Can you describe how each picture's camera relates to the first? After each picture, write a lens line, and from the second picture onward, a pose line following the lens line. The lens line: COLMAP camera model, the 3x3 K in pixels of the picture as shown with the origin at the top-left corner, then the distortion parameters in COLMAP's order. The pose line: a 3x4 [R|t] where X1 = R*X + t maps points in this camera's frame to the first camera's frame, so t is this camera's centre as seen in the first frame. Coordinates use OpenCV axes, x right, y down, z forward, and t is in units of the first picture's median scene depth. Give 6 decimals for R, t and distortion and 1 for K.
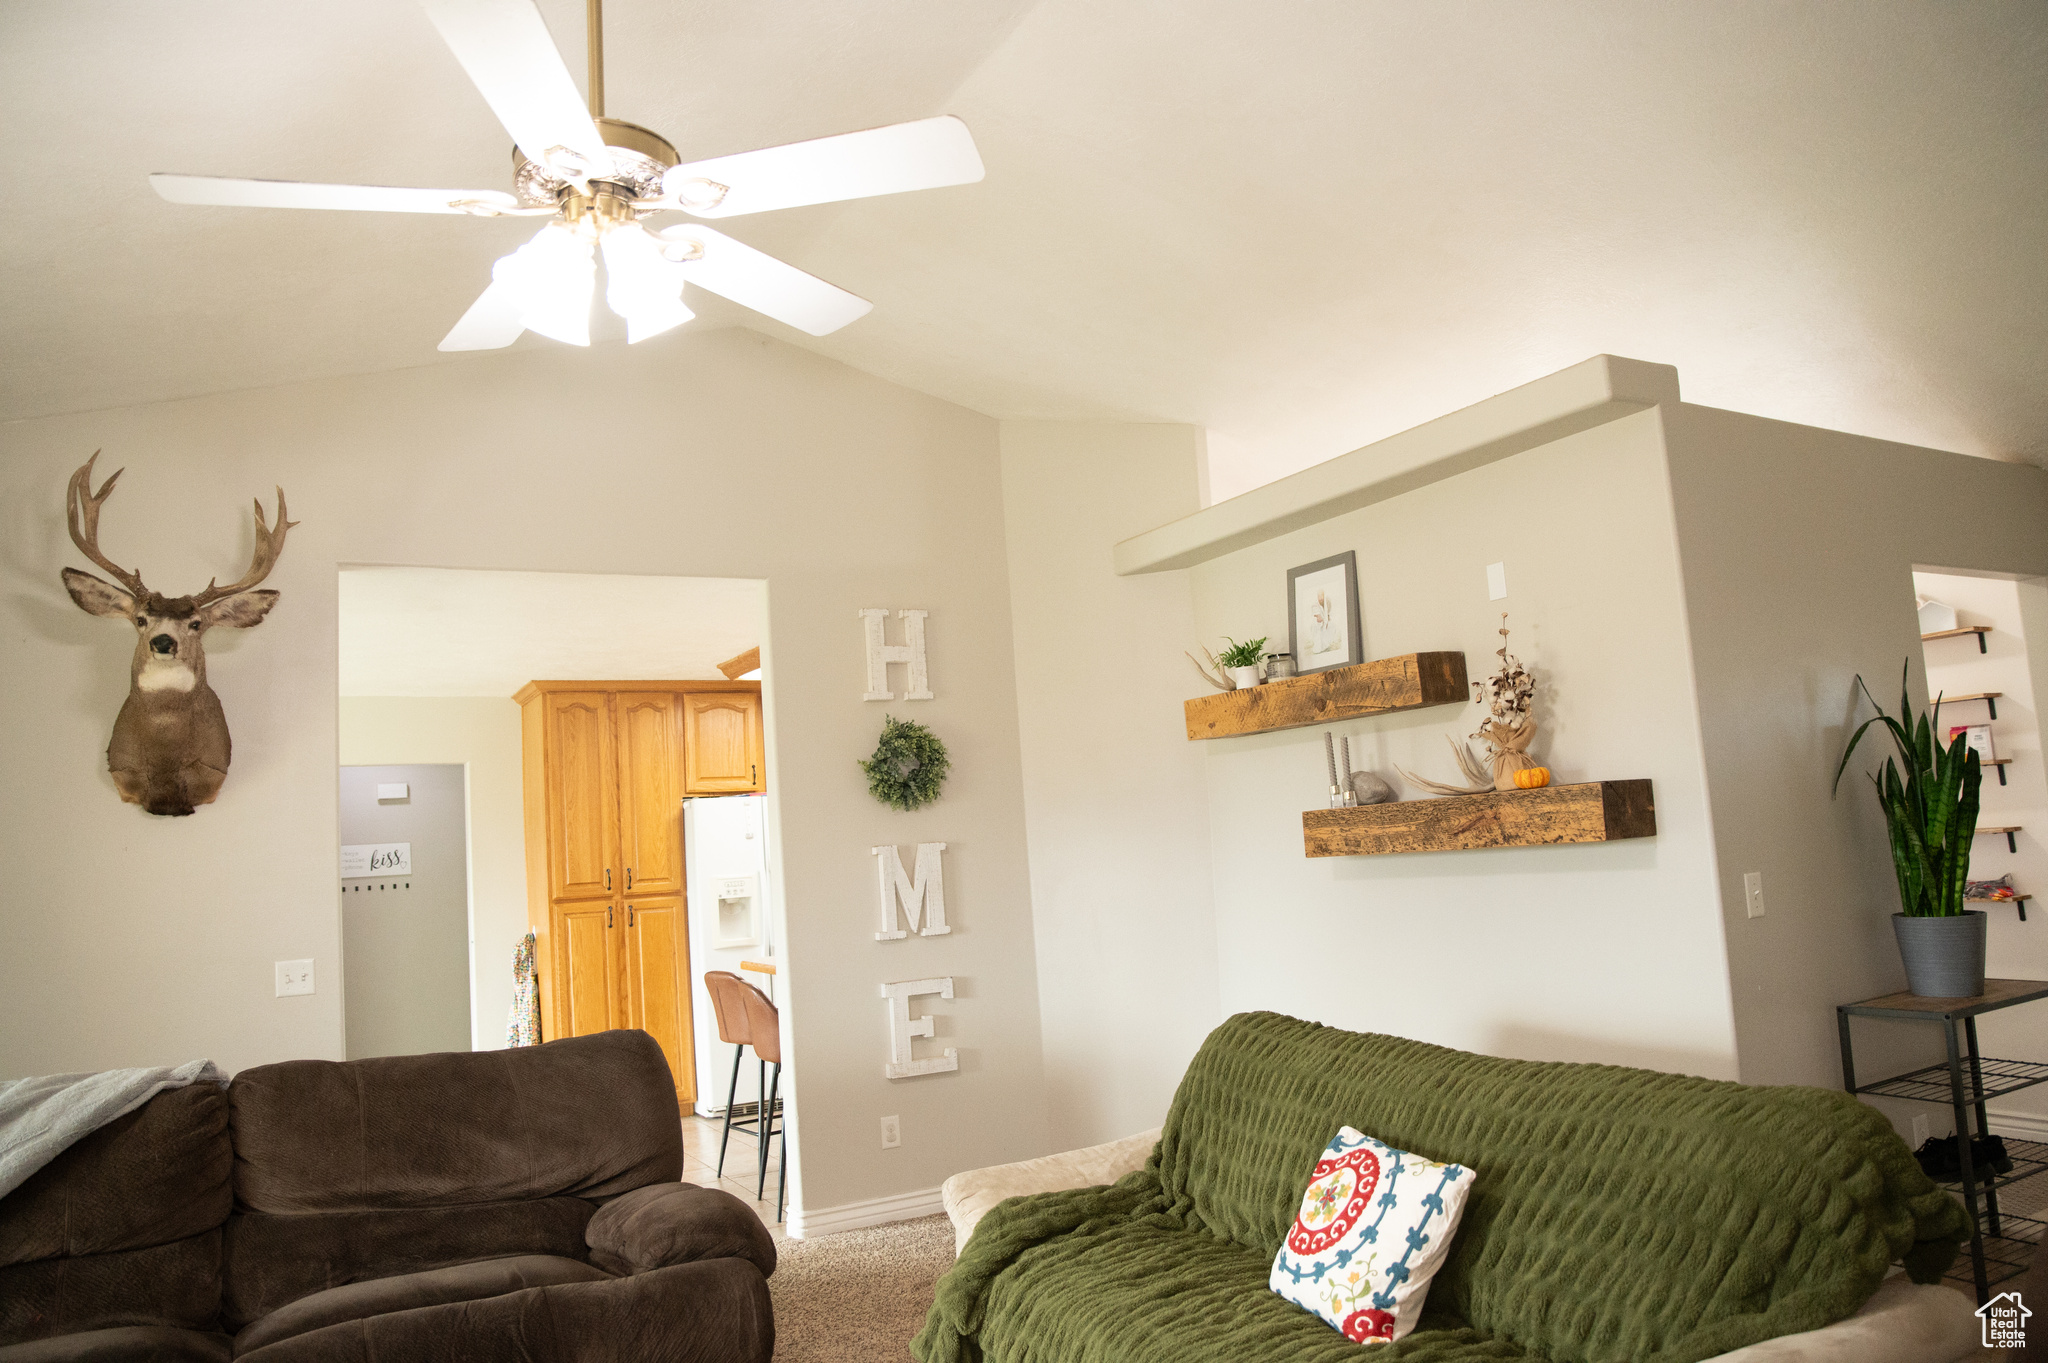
lens RADIAL K [[1404.0, 0, 1030.5], [0, 1404.0, 684.5], [0, 0, 1]] dist [-0.121040, 0.082418]
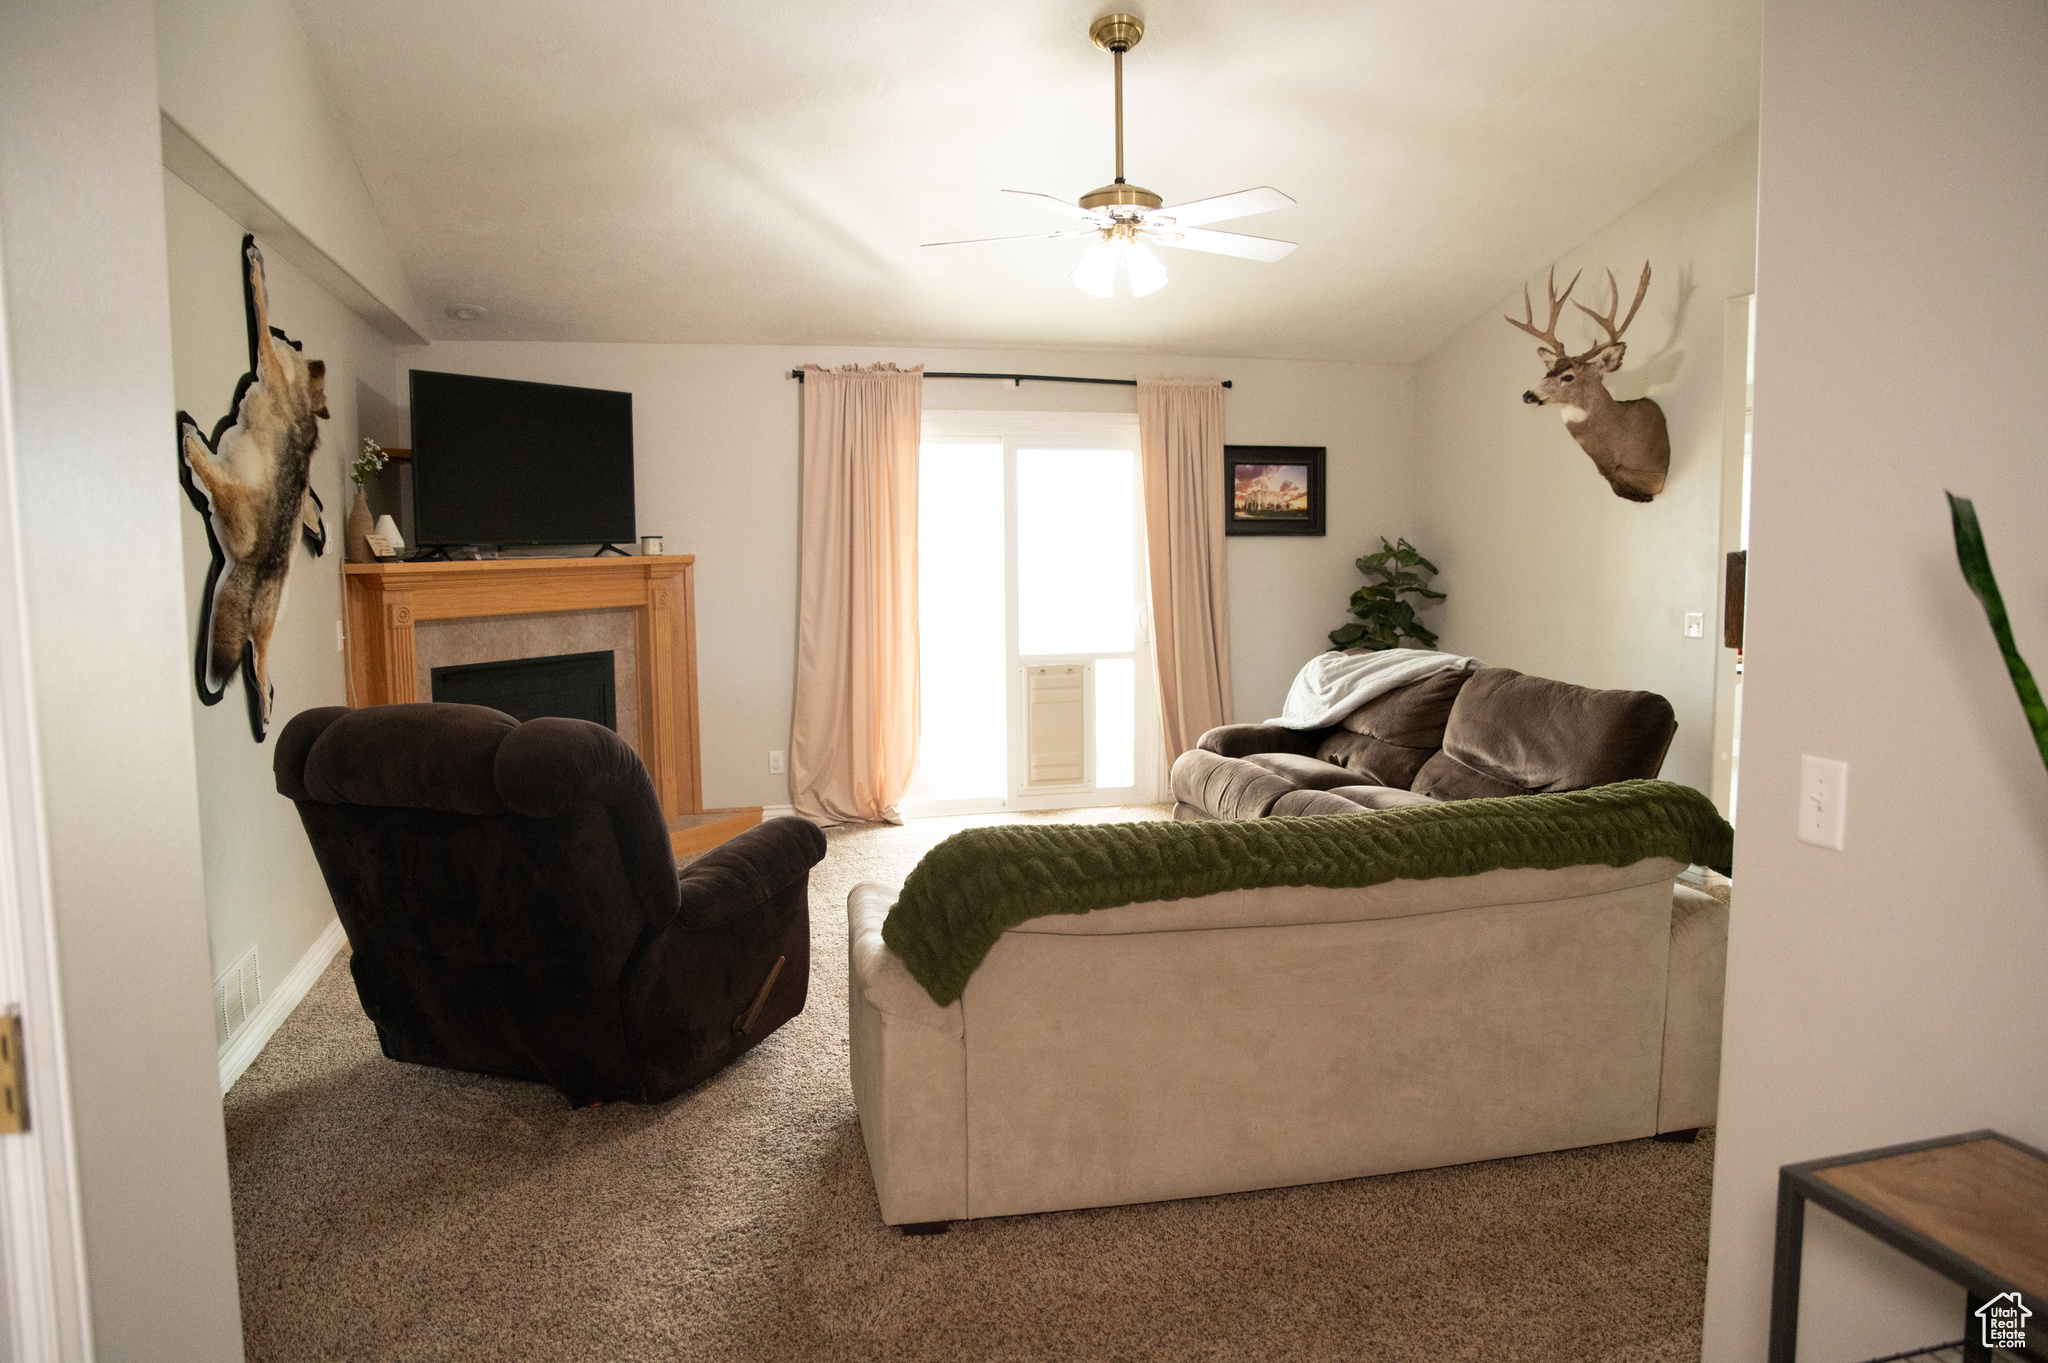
lens RADIAL K [[1404.0, 0, 1030.5], [0, 1404.0, 684.5], [0, 0, 1]] dist [-0.121040, 0.082418]
pose [[-0.247980, 0.165922, -0.954451, 0.979822], [0.135123, 0.981517, 0.135521, 0.001803], [0.959295, -0.095362, -0.265817, 0.772435]]
